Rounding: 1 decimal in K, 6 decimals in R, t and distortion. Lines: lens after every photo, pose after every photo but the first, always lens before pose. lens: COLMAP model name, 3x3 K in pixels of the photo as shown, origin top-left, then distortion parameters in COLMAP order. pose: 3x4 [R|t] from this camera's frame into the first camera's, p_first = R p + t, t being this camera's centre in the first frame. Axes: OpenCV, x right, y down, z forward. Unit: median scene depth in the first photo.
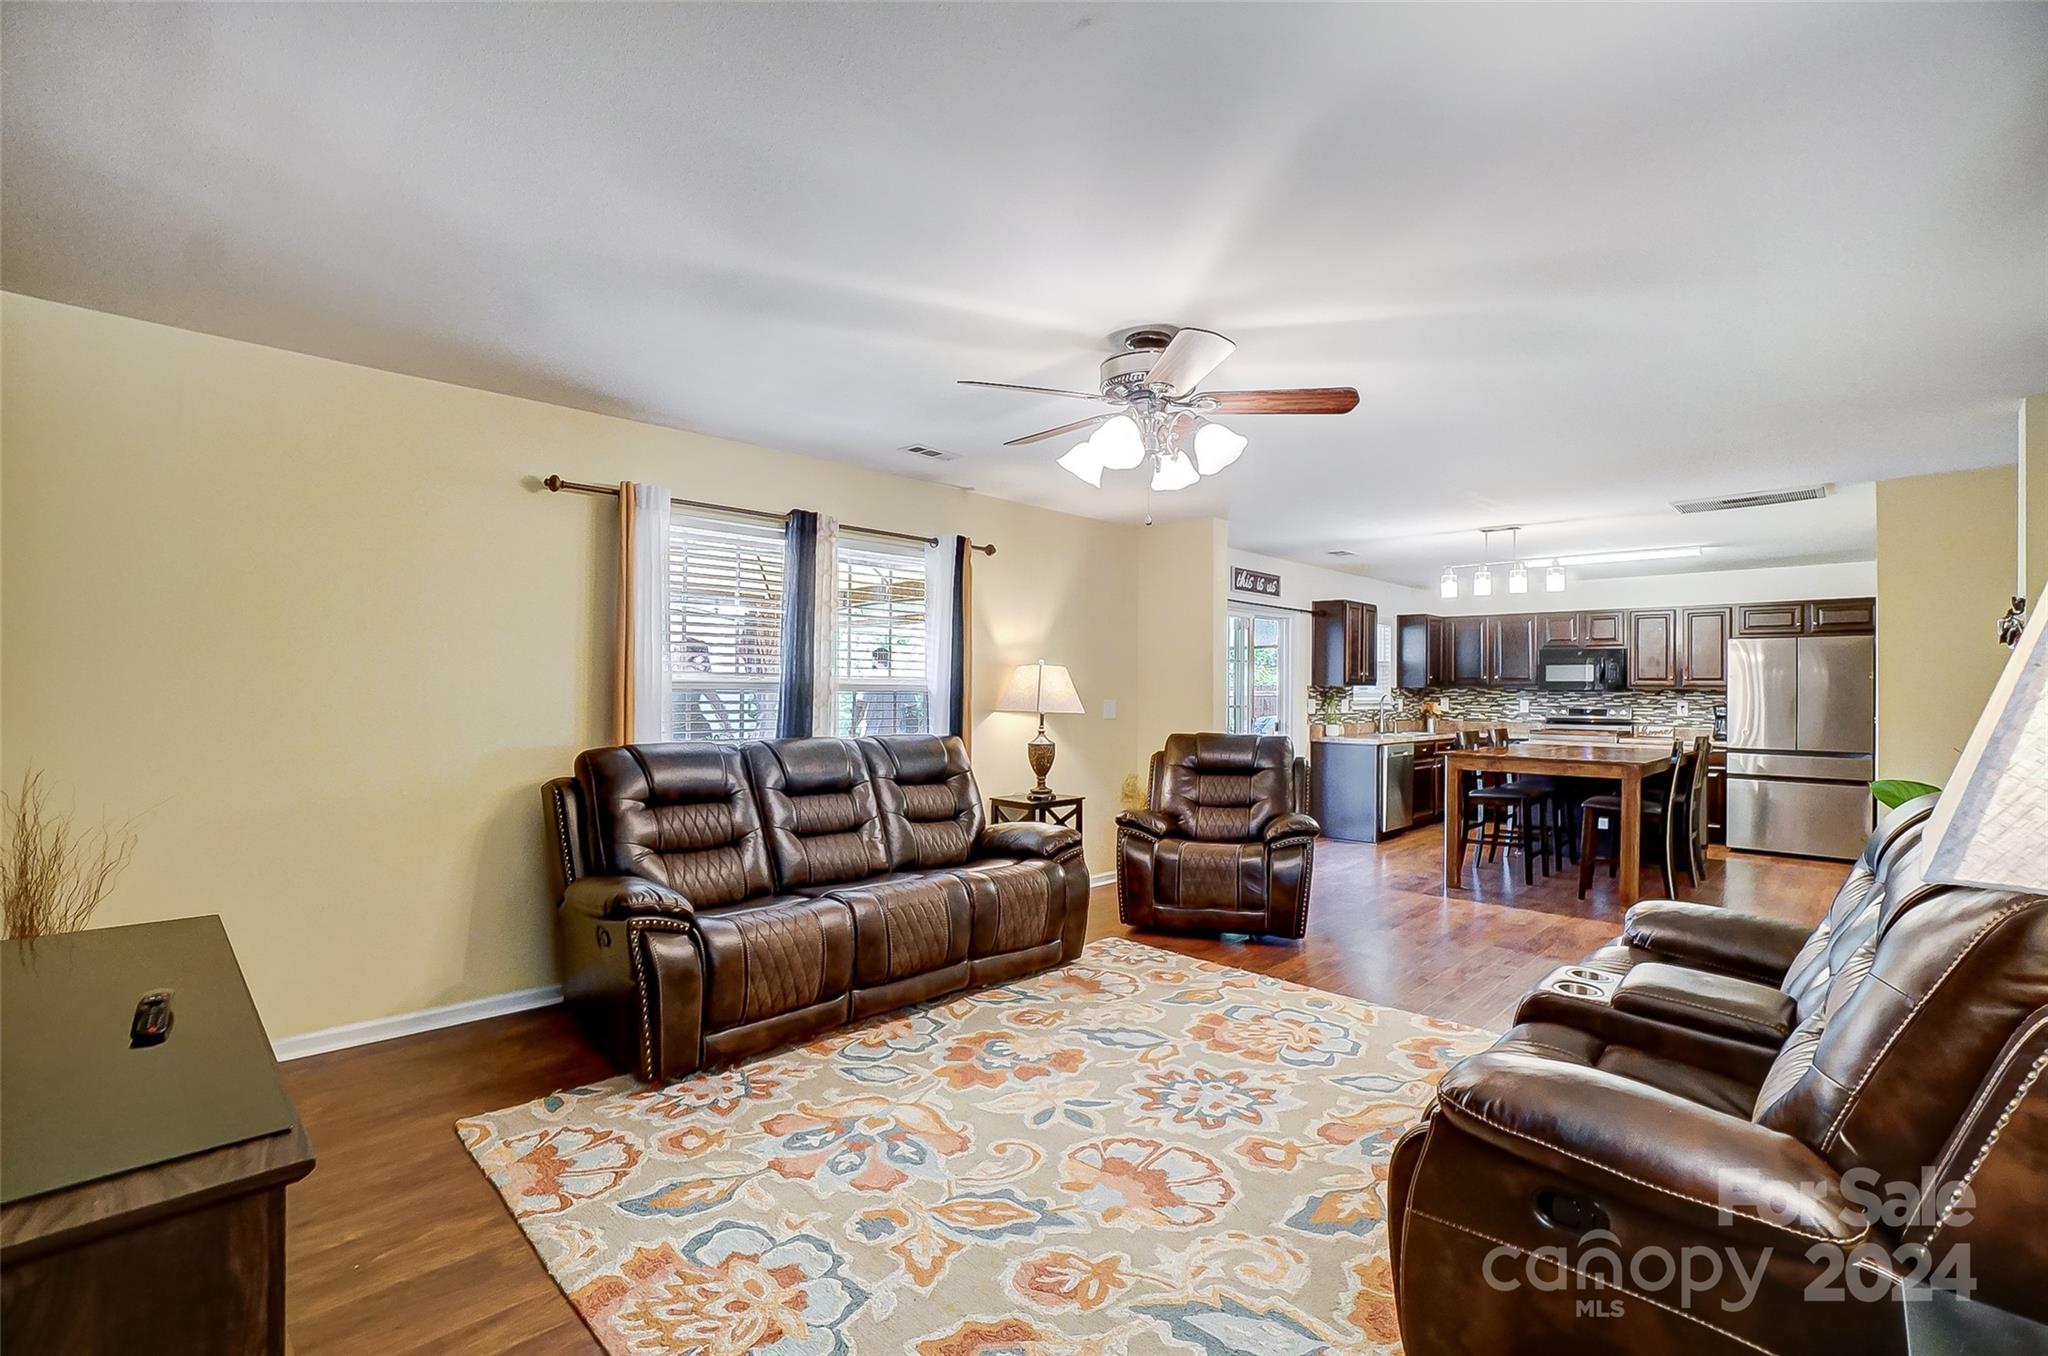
lens RADIAL K [[911.3, 0, 1024.0], [0, 911.3, 678.0], [0, 0, 1]] dist [-0.063328, 0.025392]
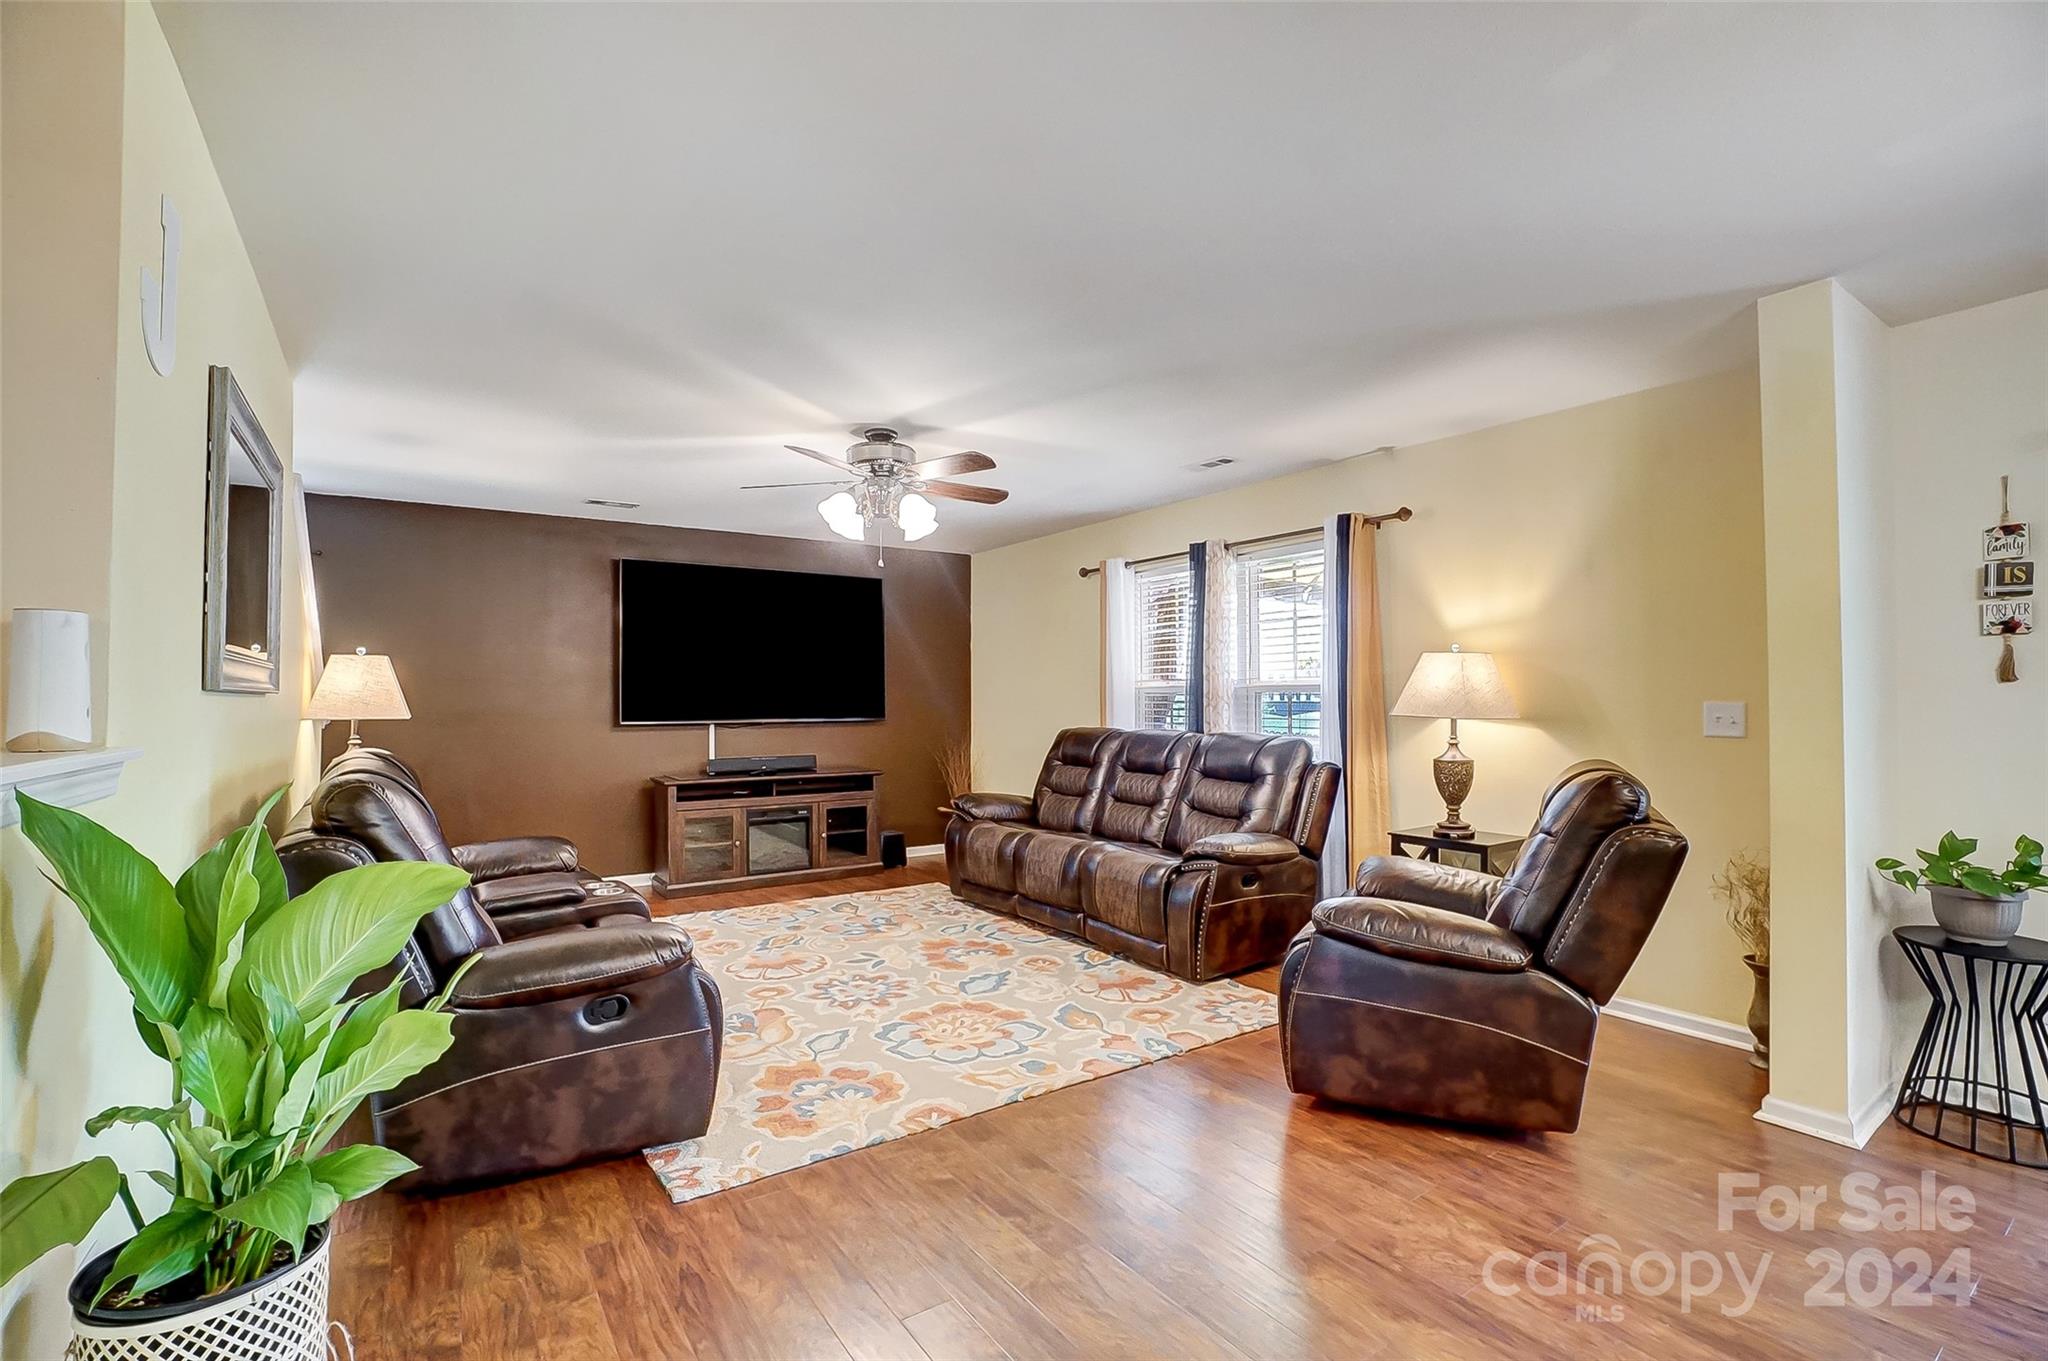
lens RADIAL K [[916.6, 0, 1011.0], [0, 916.6, 685.2], [0, 0, 1]] dist [-0.069639, 0.024671]
pose [[-0.195843, -0.024502, -0.980329, 1.117013], [0.012101, 0.999551, -0.027400, 0.039227], [0.980561, -0.017229, -0.195459, 1.117876]]
